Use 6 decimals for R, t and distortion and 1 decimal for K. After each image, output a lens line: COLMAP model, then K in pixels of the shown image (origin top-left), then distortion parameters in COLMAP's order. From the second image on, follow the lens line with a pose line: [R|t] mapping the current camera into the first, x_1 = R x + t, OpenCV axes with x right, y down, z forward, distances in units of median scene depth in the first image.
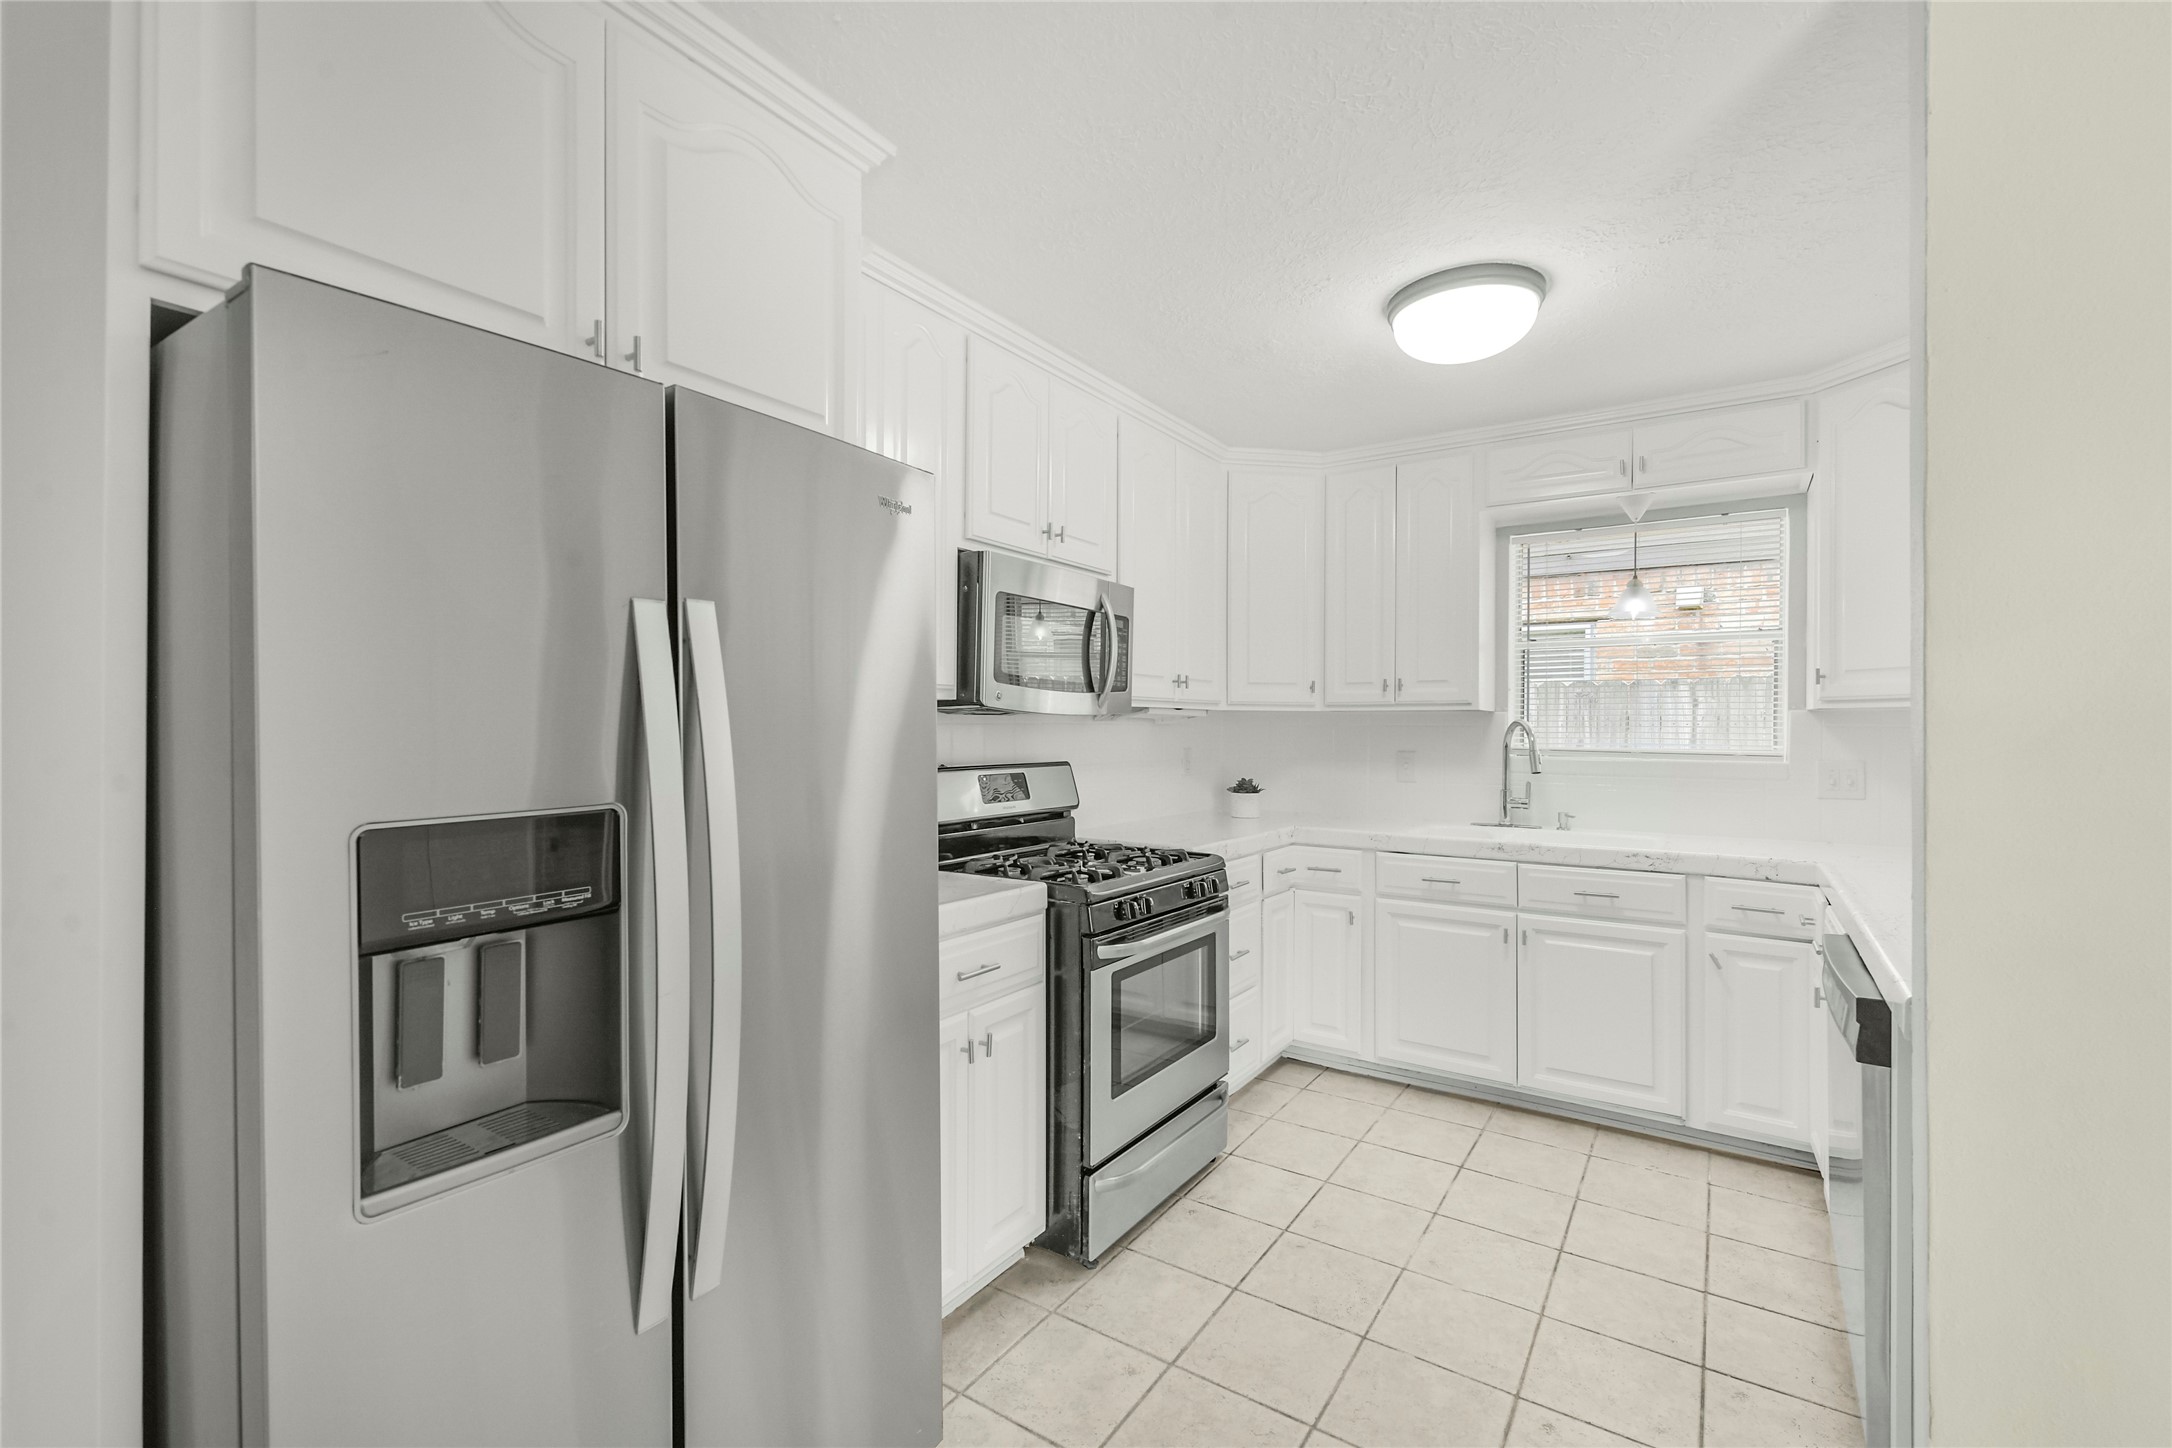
lens RADIAL K [[927.3, 0, 1086.0], [0, 927.3, 724.0], [0, 0, 1]] dist [0.000903, -0.000389]
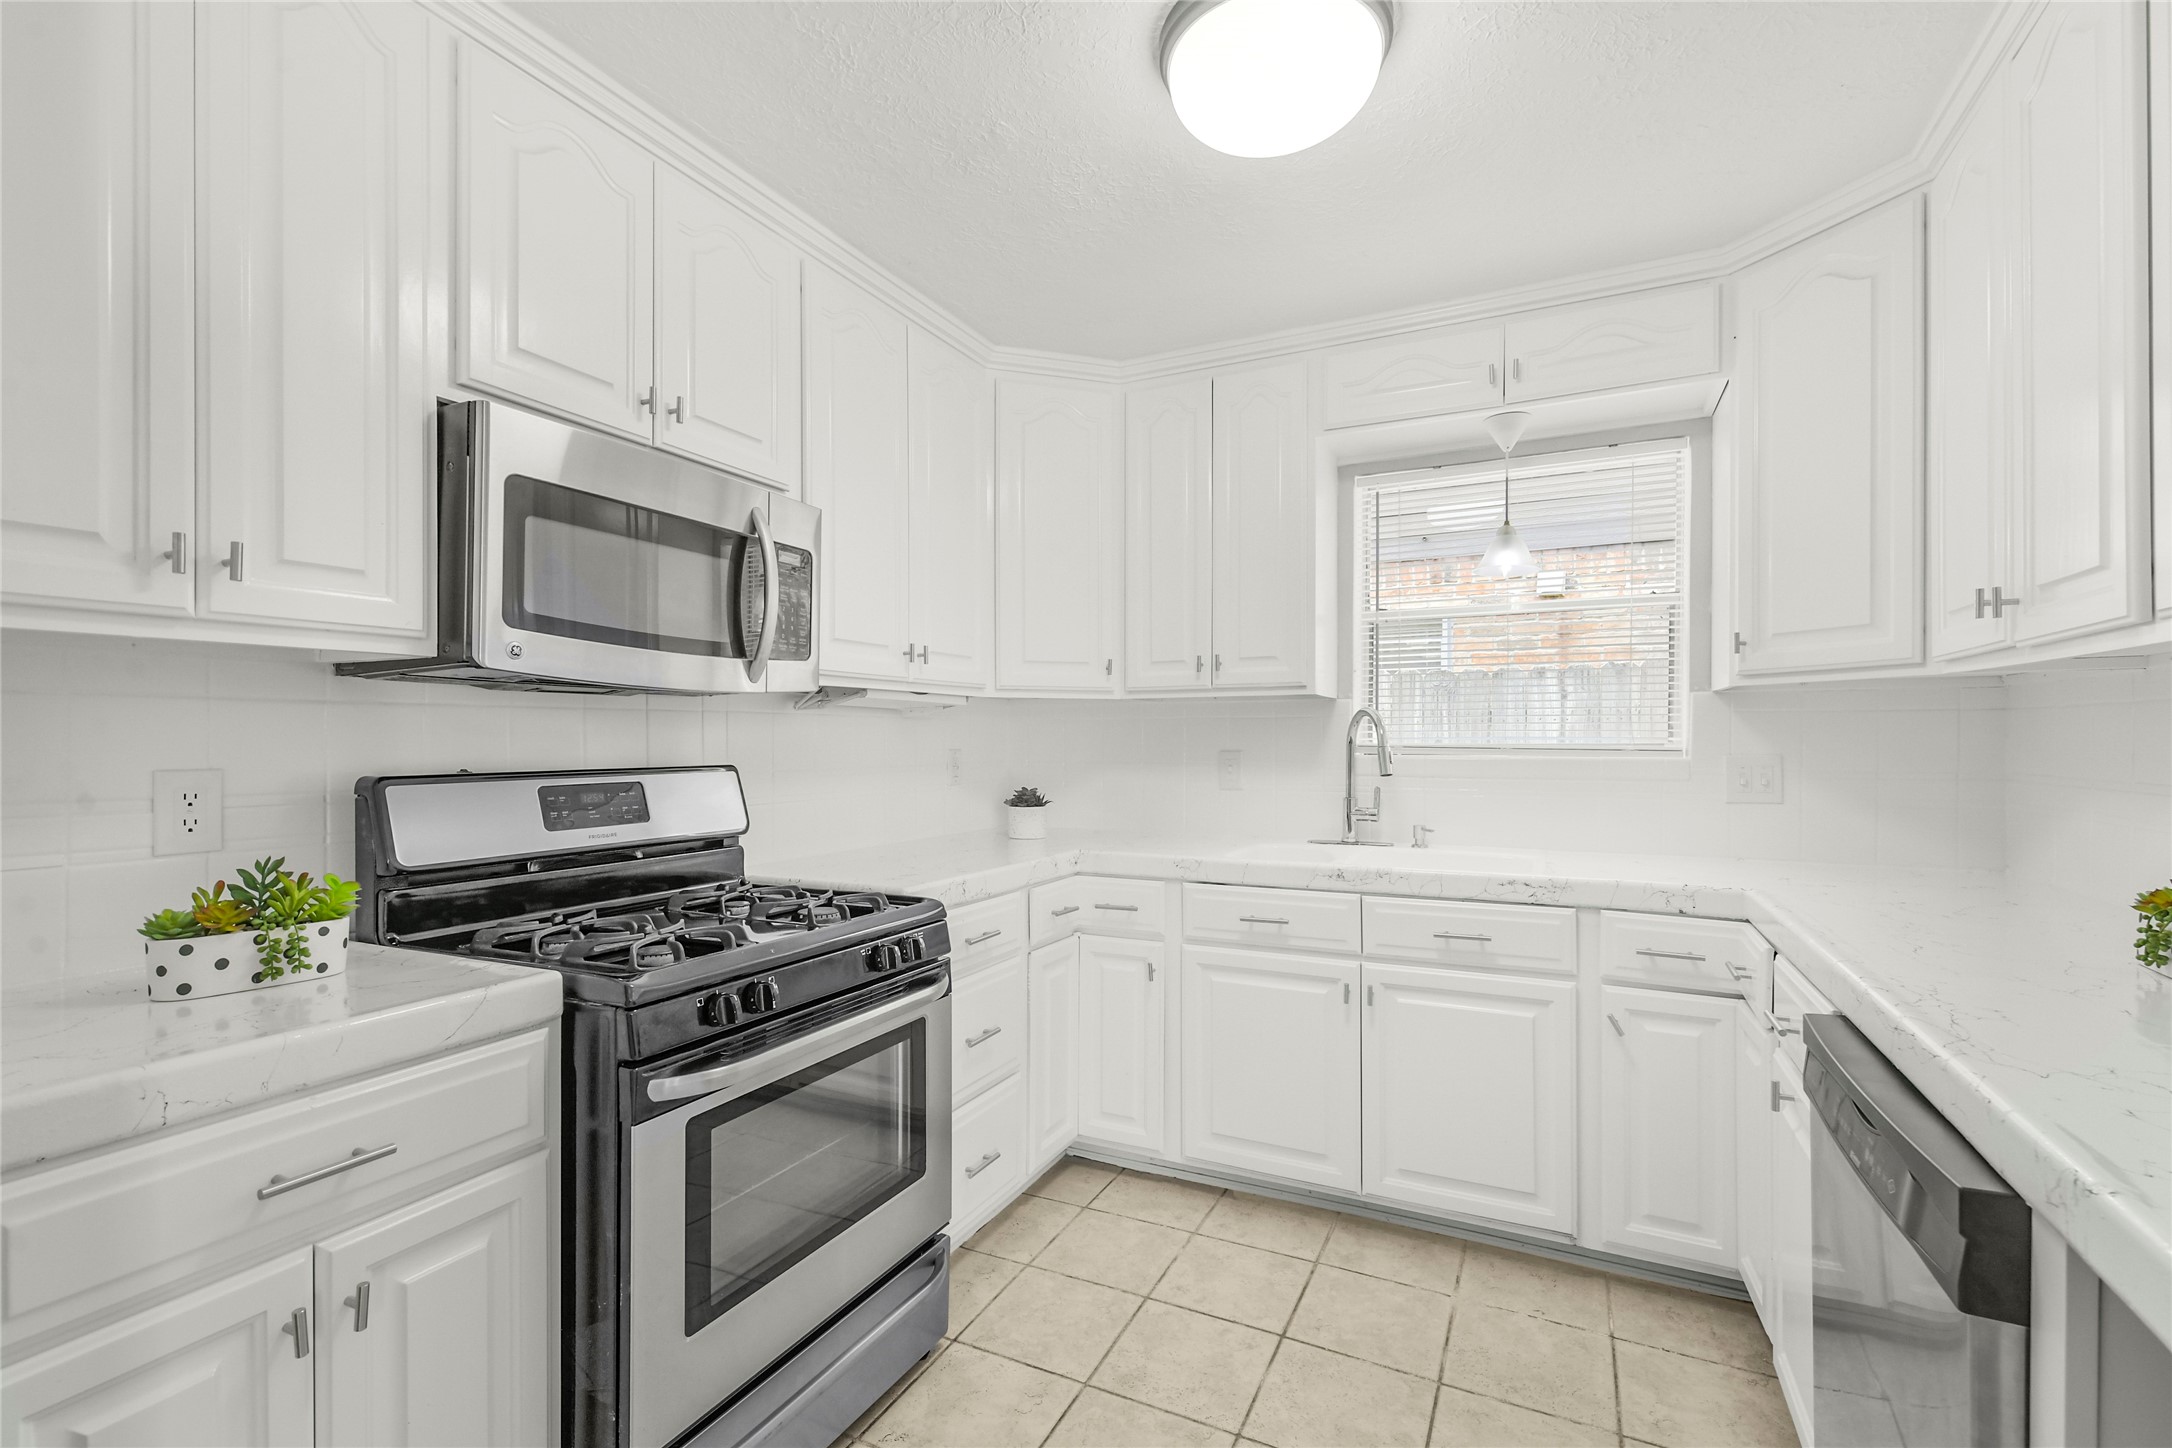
lens RADIAL K [[957.2, 0, 1060.9], [0, 957.2, 745.6], [0, 0, 1]] dist [0.001891, 0.000197]
pose [[0.993106, -0.007556, 0.116977, 0.143330], [0.006292, 0.999918, 0.011171, 0.020393], [-0.117052, -0.010358, 0.993072, 0.279200]]
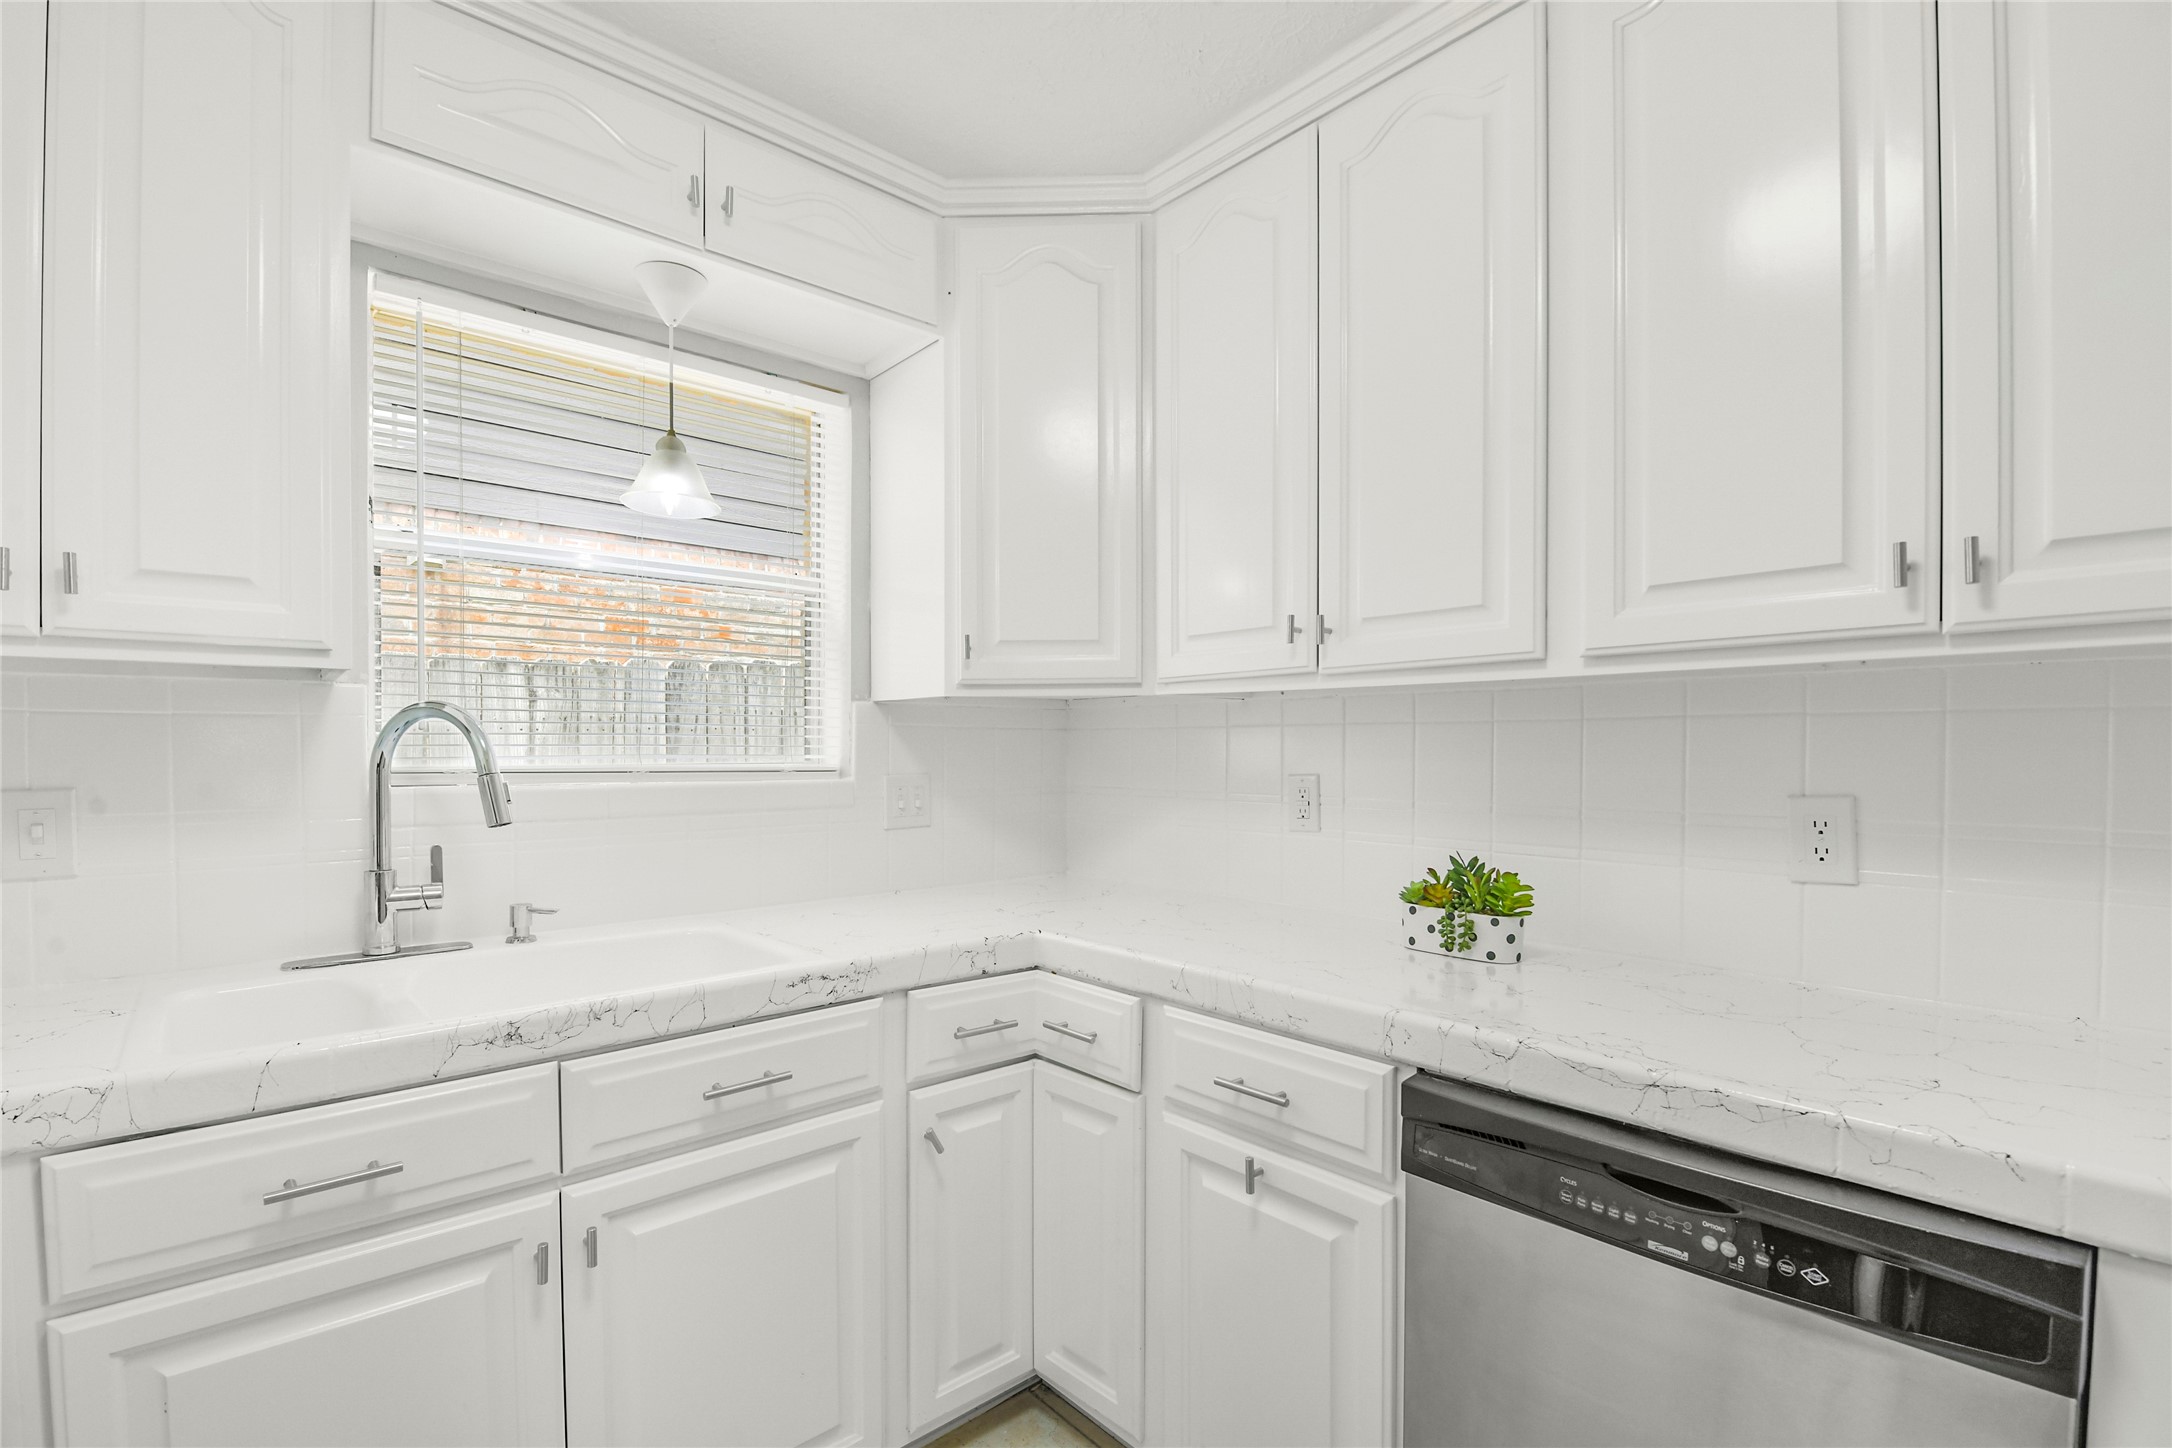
lens RADIAL K [[974.6, 0, 1112.1], [0, 974.6, 767.4], [0, 0, 1]] dist [-0.001788, -0.012172]
pose [[0.240342, -0.022215, 0.970434, 0.137330], [-0.000968, 0.999732, 0.023125, 0.018354], [-0.970688, -0.006498, 0.240257, 0.718207]]
